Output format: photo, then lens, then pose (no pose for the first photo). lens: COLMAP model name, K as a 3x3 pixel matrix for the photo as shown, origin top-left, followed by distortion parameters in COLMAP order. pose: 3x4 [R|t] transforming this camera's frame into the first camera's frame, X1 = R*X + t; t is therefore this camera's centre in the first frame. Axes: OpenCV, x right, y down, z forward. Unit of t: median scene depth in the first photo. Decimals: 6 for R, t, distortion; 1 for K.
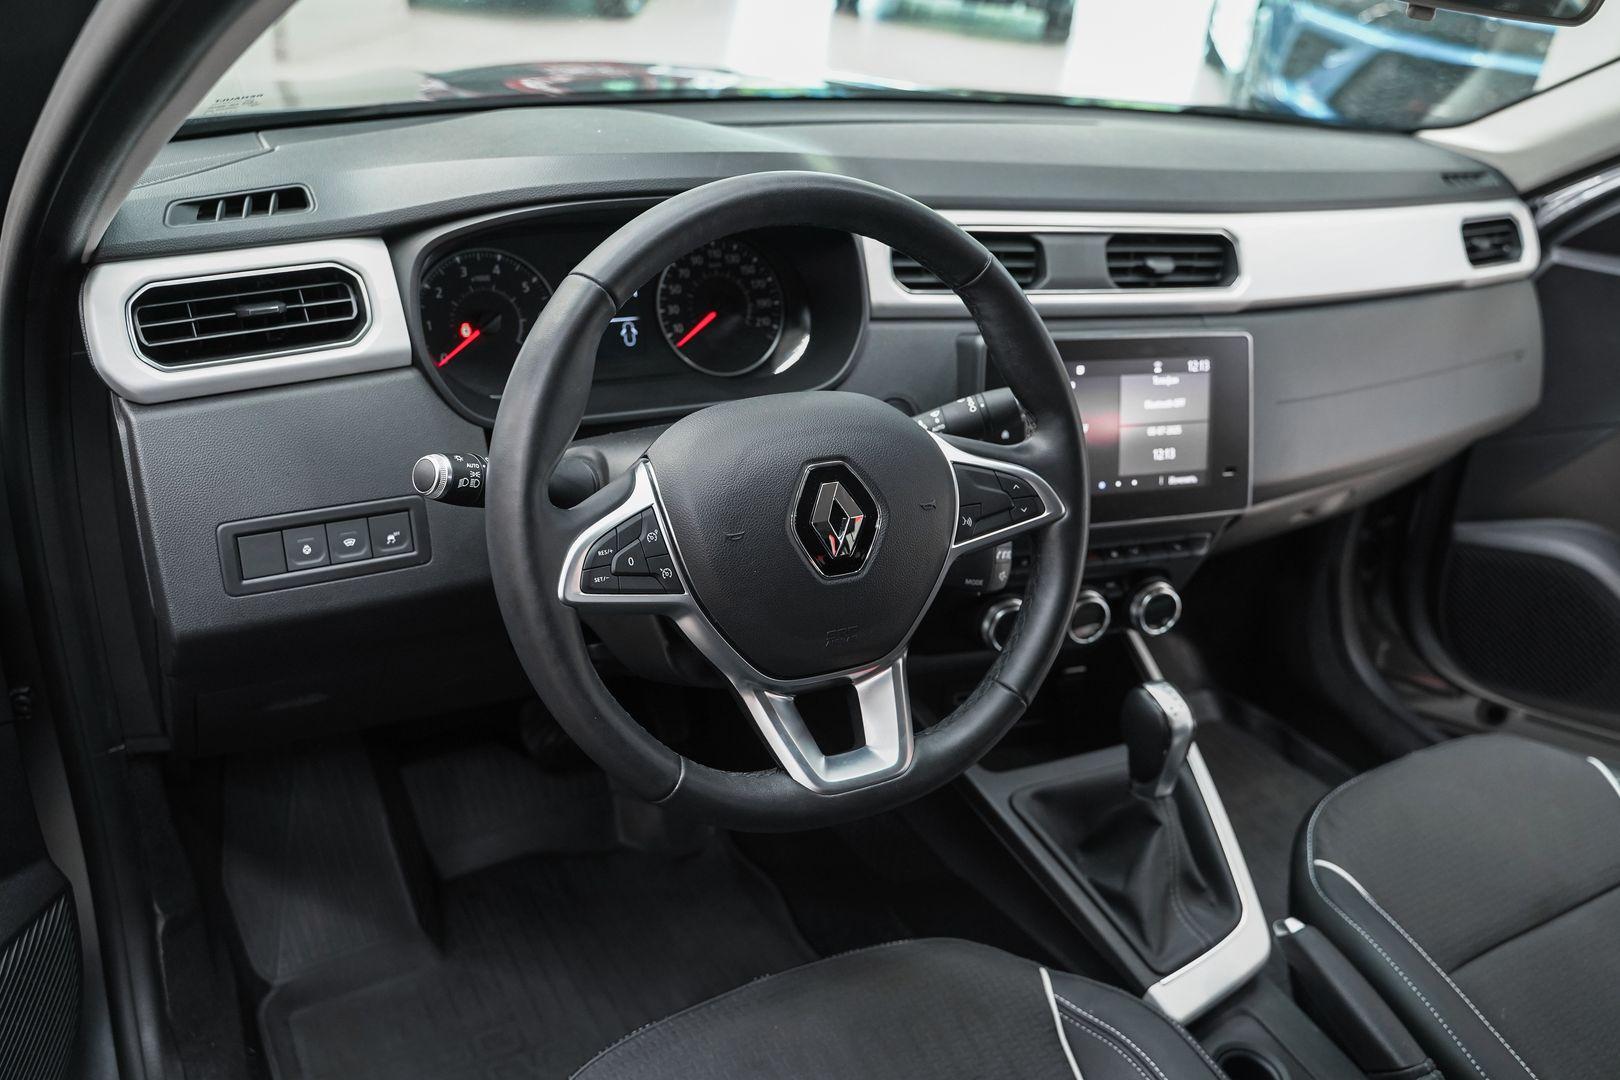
lens RADIAL K [[1296.4, 0, 794.2], [0, 1296.4, 542.2], [0, 0, 1]] dist [-0.098961, 0.061181]
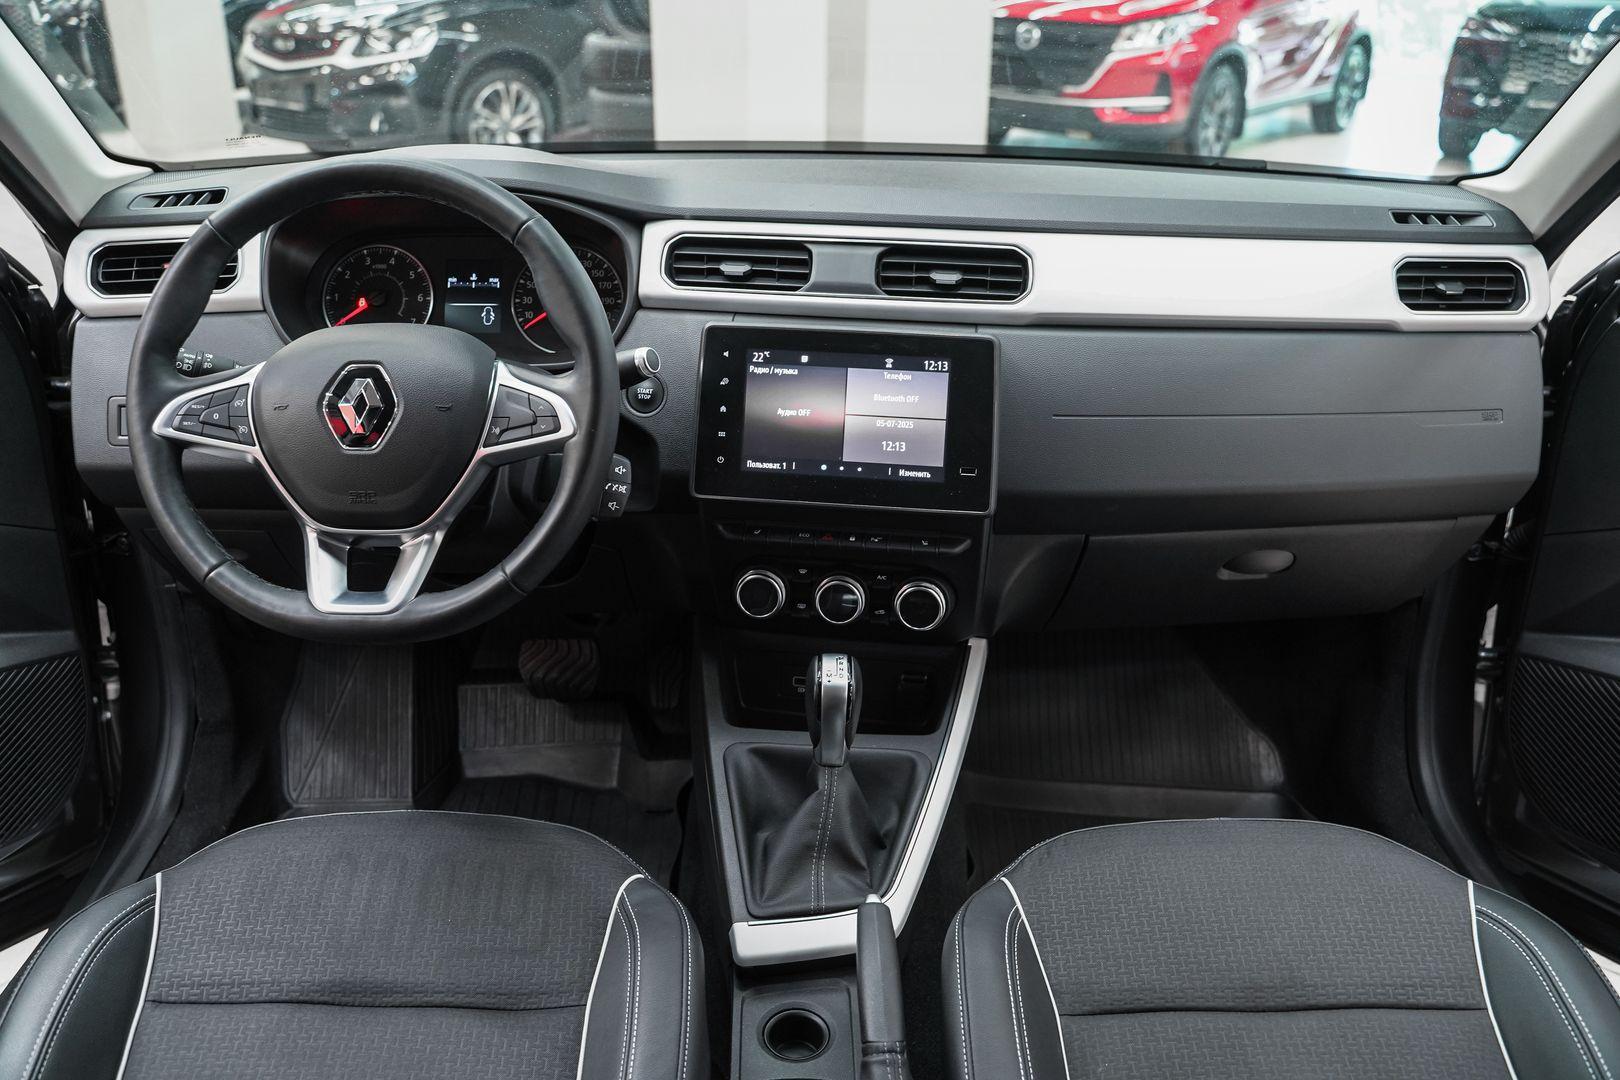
lens RADIAL K [[1296.4, 0, 789.9], [0, 1296.4, 542.8], [0, 0, 1]] dist [-0.098961, 0.061181]
pose [[0.880156, 0.107897, -0.462259, 0.721663], [-0.159448, 0.984443, -0.073812, 0.102277], [0.447104, 0.138673, 0.883667, 0.037931]]
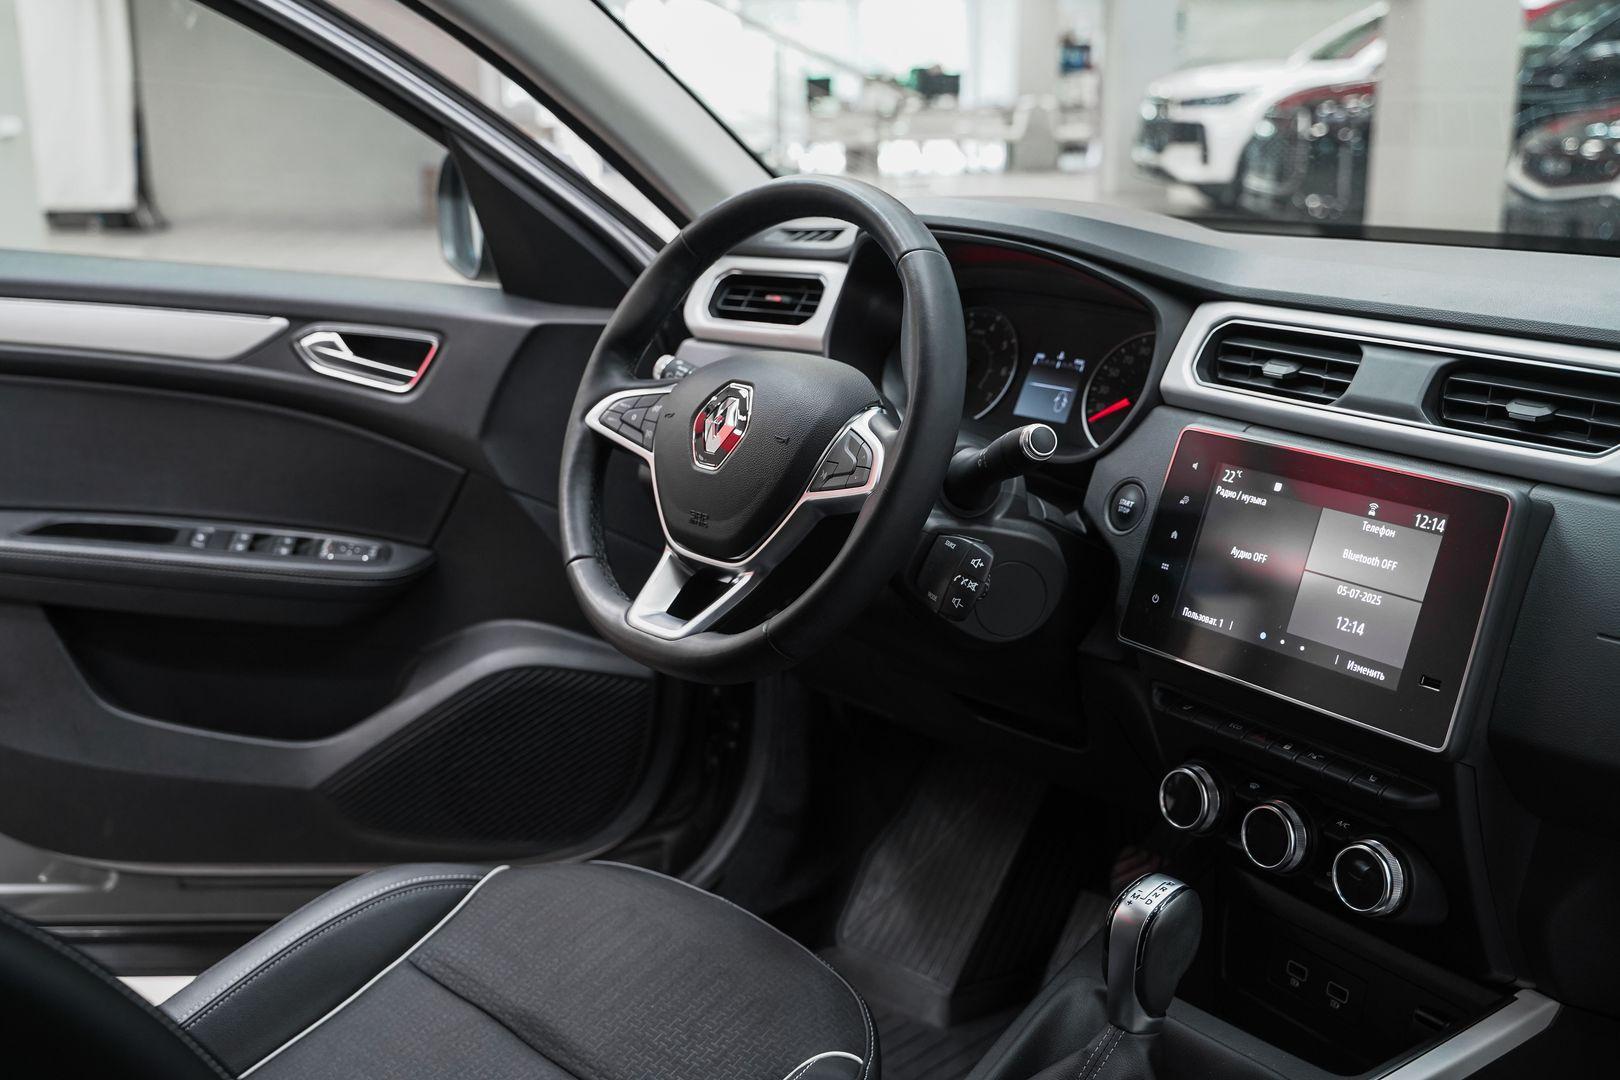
lens RADIAL K [[1752.7, 0, 780.5], [0, 1752.7, 501.2], [0, 0, 1]] dist [-0.018273, 0.000000]
pose [[0.243998, 0.125866, -0.961573, 1.174296], [-0.453526, 0.891241, 0.001578, 0.013816], [0.857192, 0.435714, 0.274545, 0.424312]]
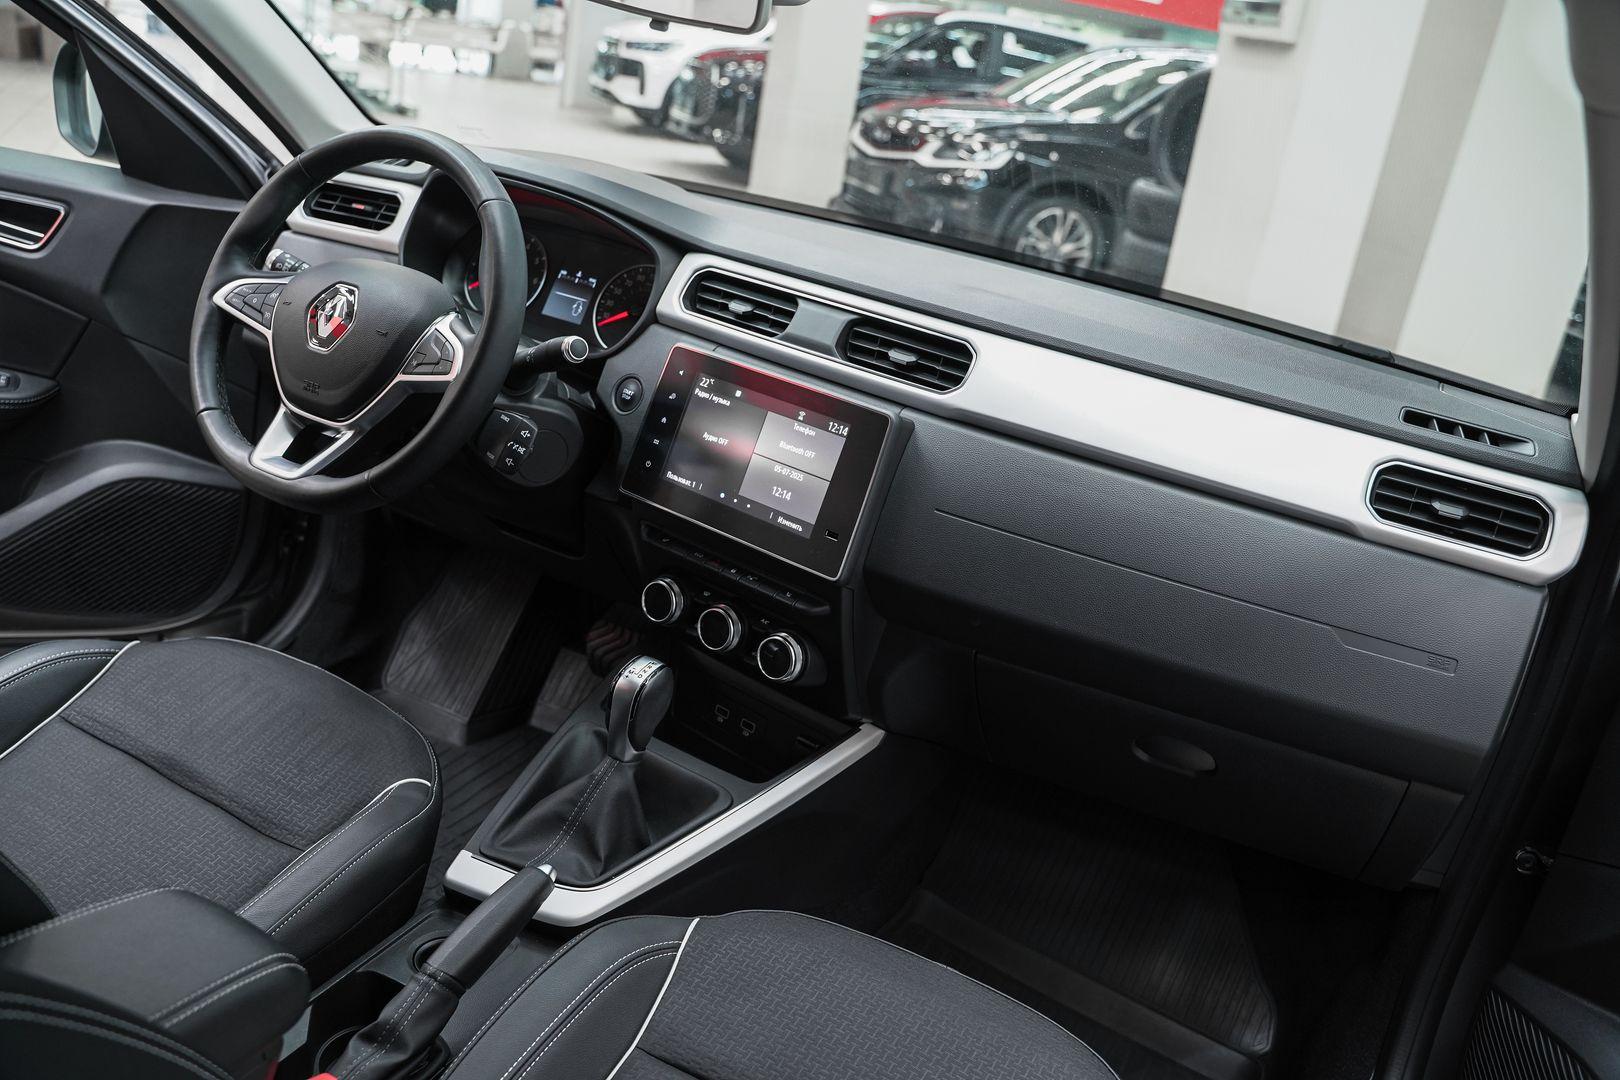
lens RADIAL K [[1296.4, 0, 784.7], [0, 1296.4, 534.9], [0, 0, 1]] dist [-0.098961, 0.061181]
pose [[0.559630, 0.281383, -0.779512, 1.173654], [-0.490675, 0.870512, -0.038035, 0.002640], [0.667872, 0.403772, 0.625232, 0.333738]]
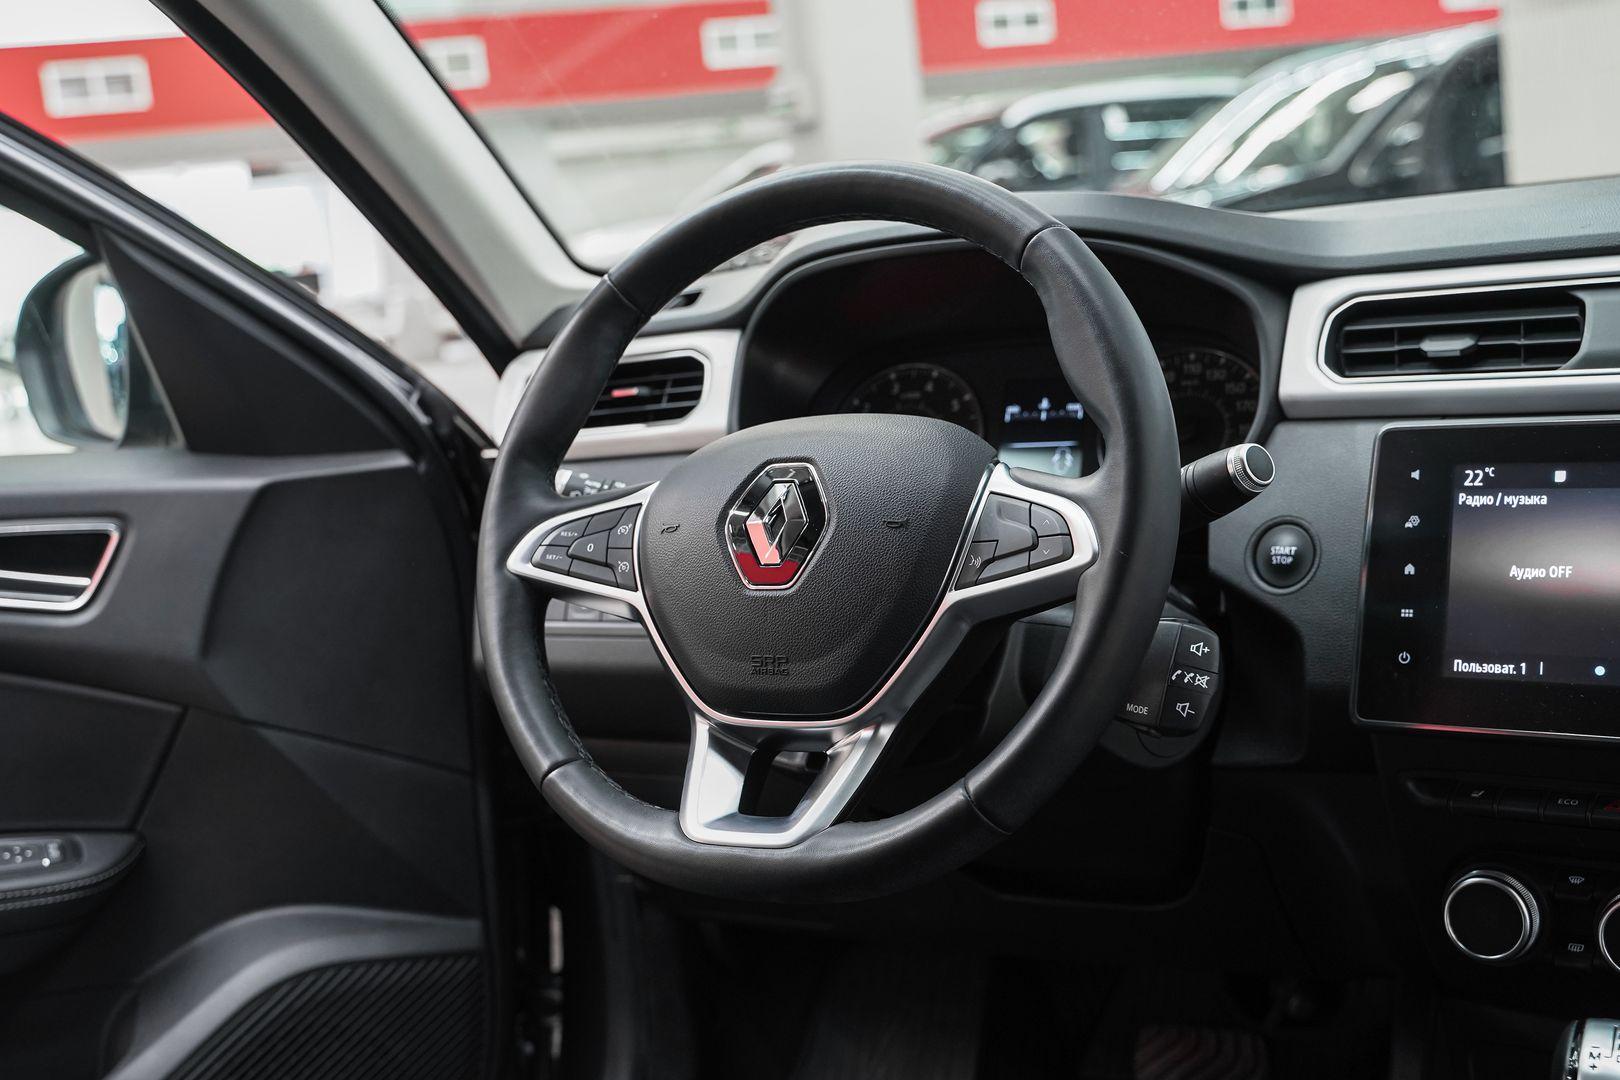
lens RADIAL K [[1874.6, 0, 774.6], [0, 1874.6, 534.5], [0, 0, 1]] dist [-0.025413, 0.000000]
pose [[0.544591, -0.027949, -0.838236, 0.742927], [-0.266300, 0.941965, -0.204419, 0.168824], [0.795302, 0.334547, 0.505543, 0.258147]]
